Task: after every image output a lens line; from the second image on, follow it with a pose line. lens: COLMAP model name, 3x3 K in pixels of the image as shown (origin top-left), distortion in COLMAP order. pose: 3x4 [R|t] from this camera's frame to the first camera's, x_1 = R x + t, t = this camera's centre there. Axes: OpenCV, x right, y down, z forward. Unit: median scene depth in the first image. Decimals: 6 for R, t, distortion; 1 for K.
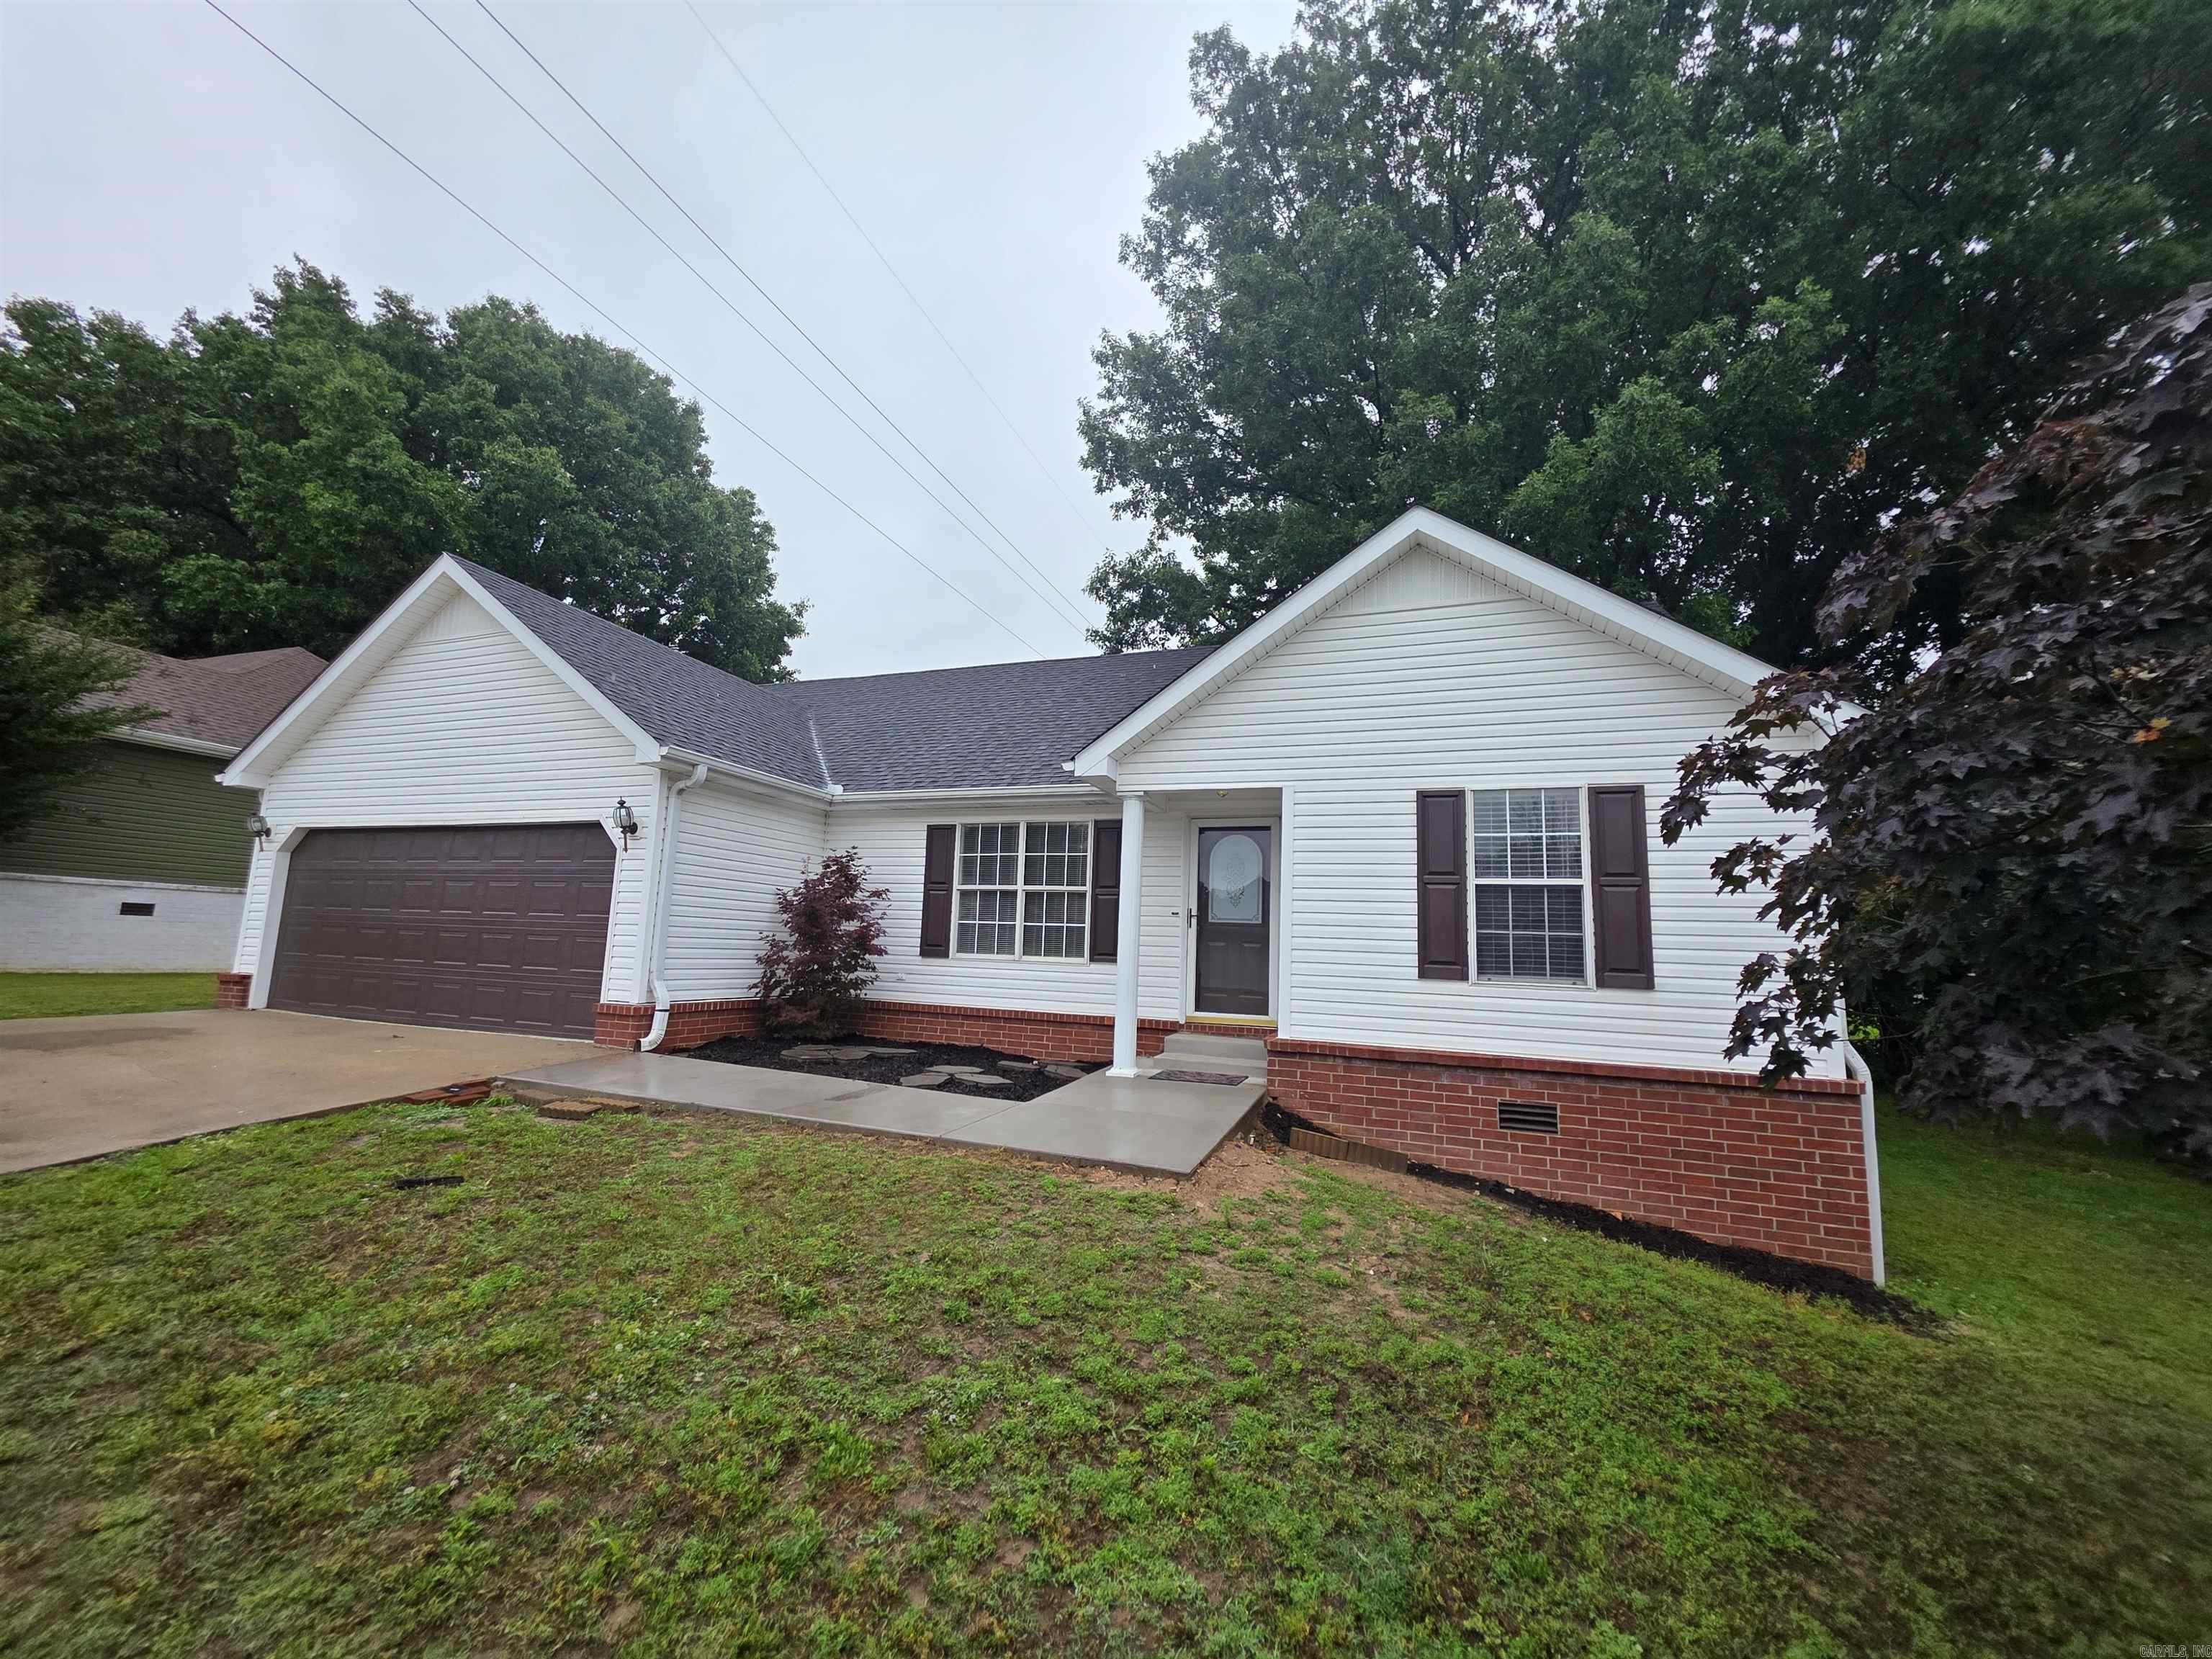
lens RADIAL K [[887.6, 0, 1110.9], [0, 887.6, 837.4], [0, 0, 1]] dist [0.011415, -0.000095]
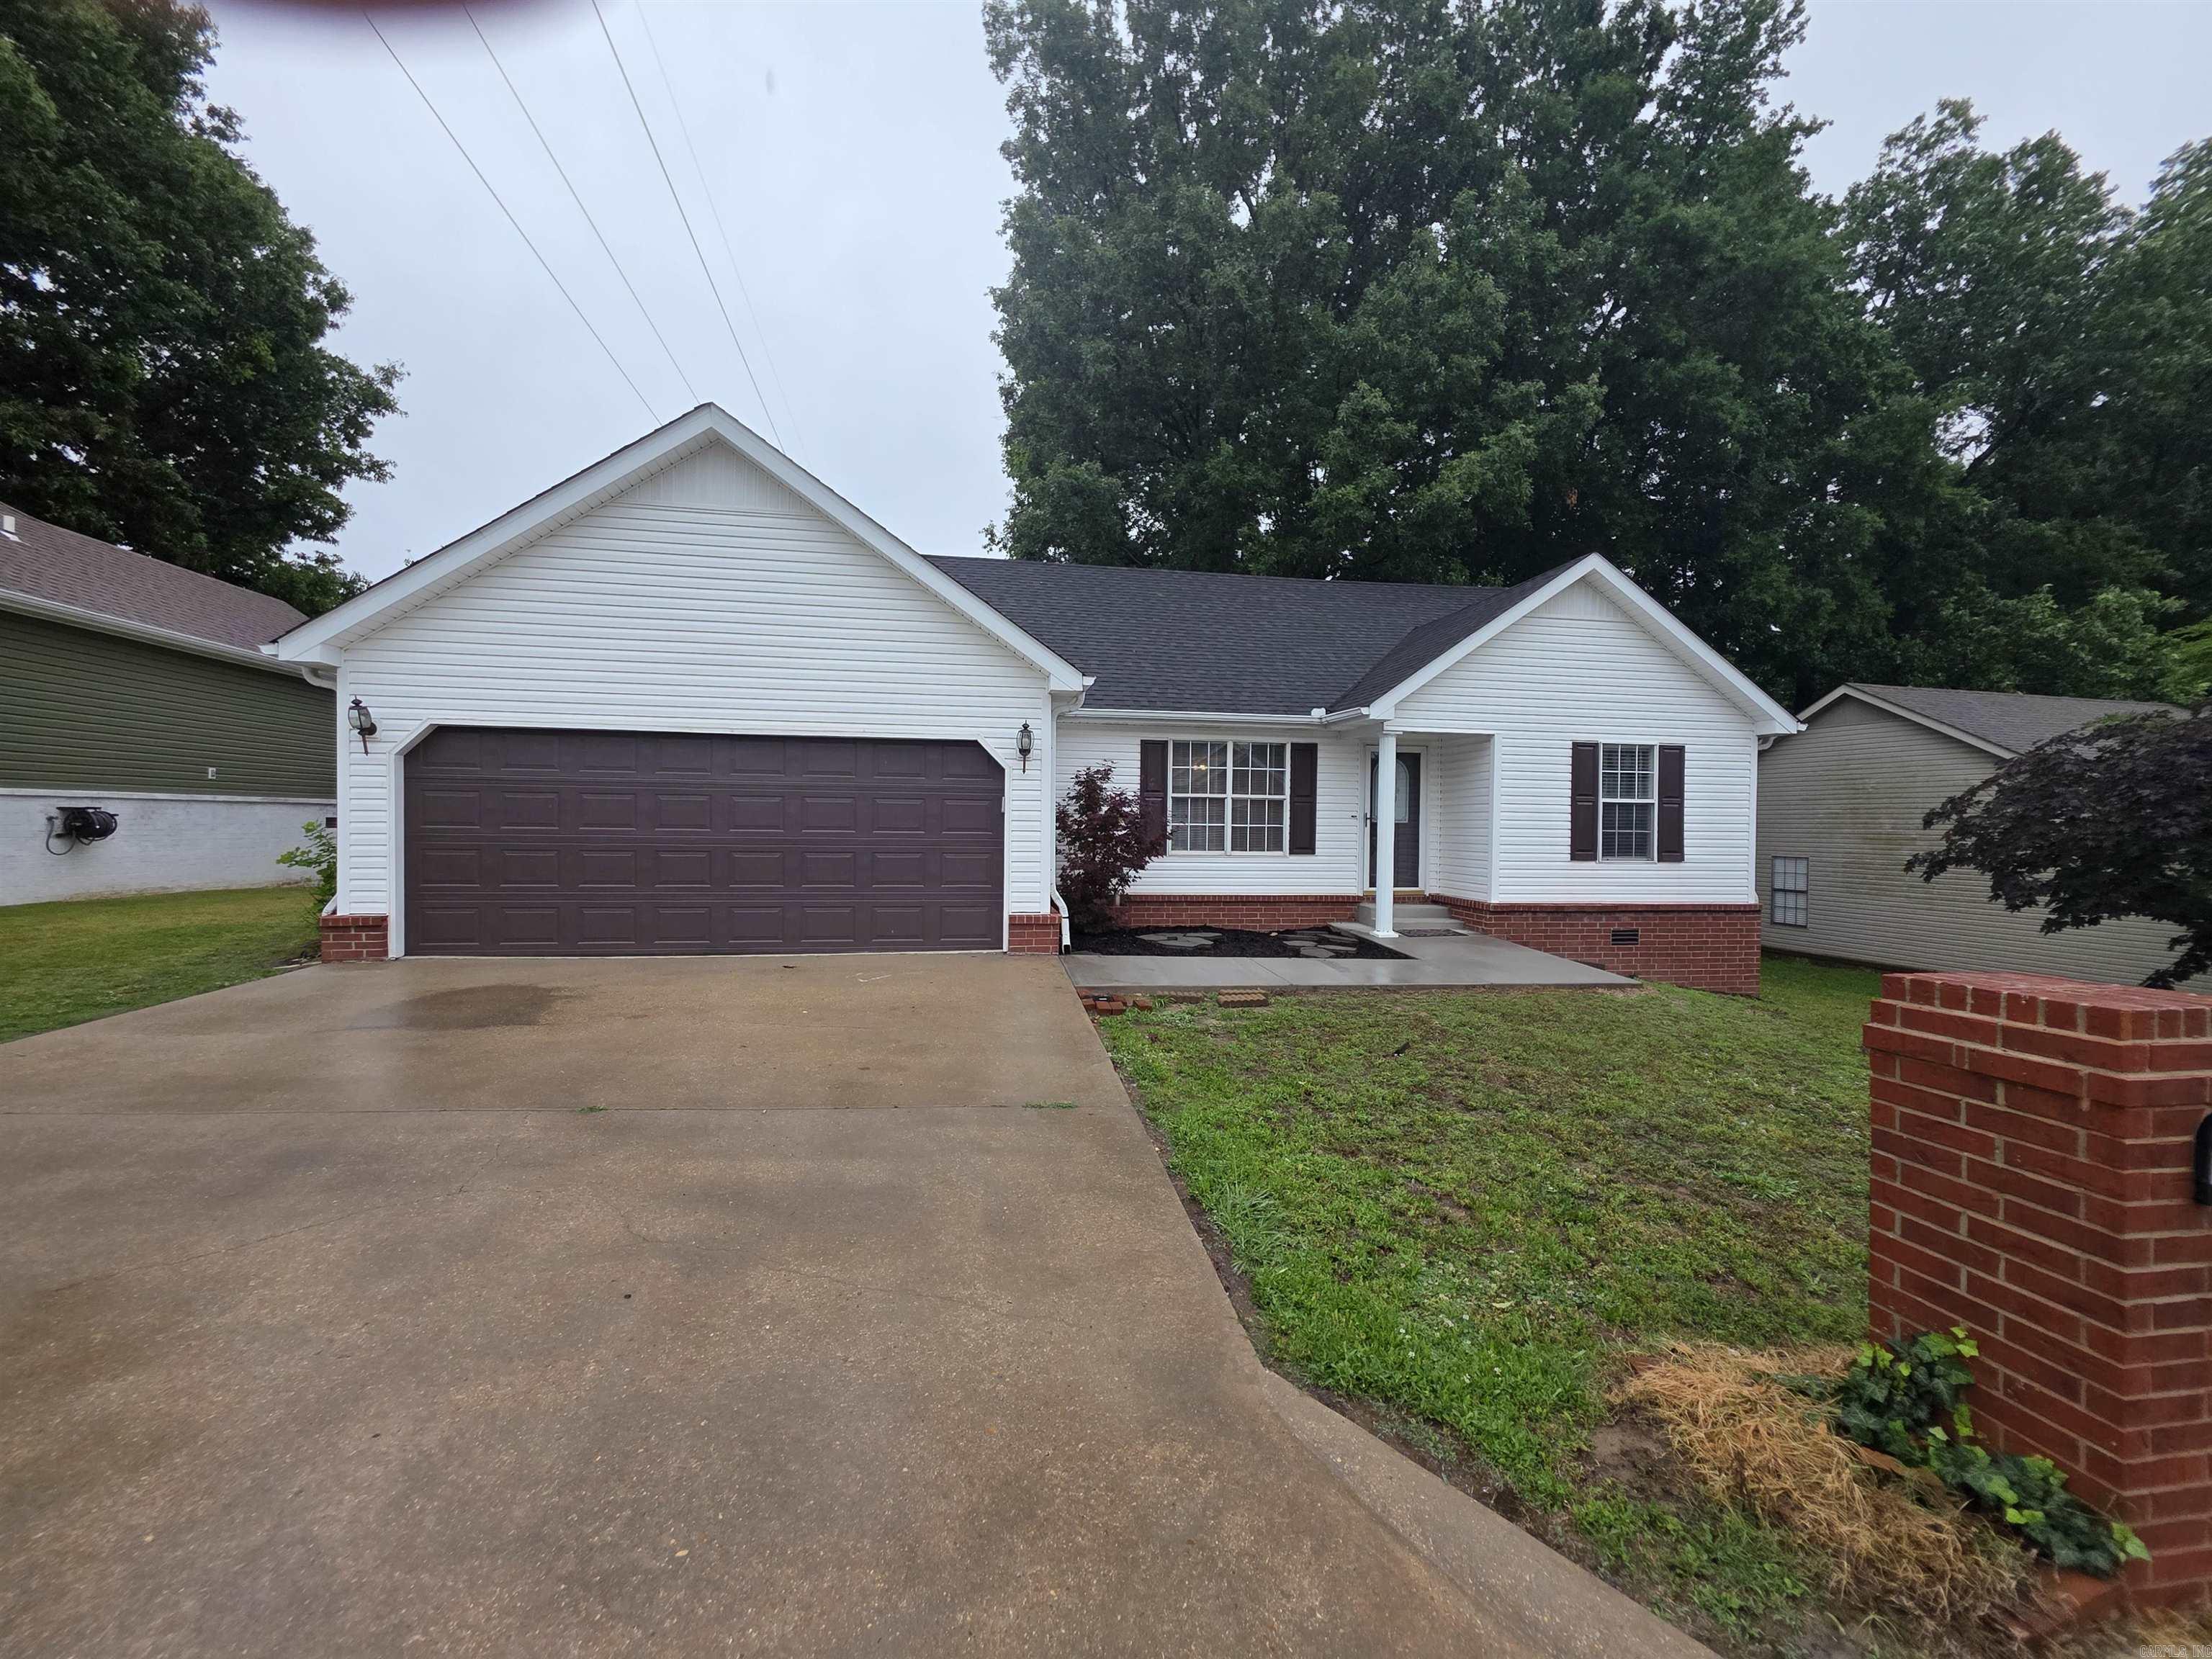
lens RADIAL K [[876.2, 0, 1106.0], [0, 876.2, 829.5], [0, 0, 1]] dist [0.032345, 0.000087]
pose [[0.851608, -0.026590, 0.523505, -0.939220], [-0.049092, 0.990277, 0.130159, -0.049488], [-0.521876, -0.136544, 0.842022, 0.076968]]
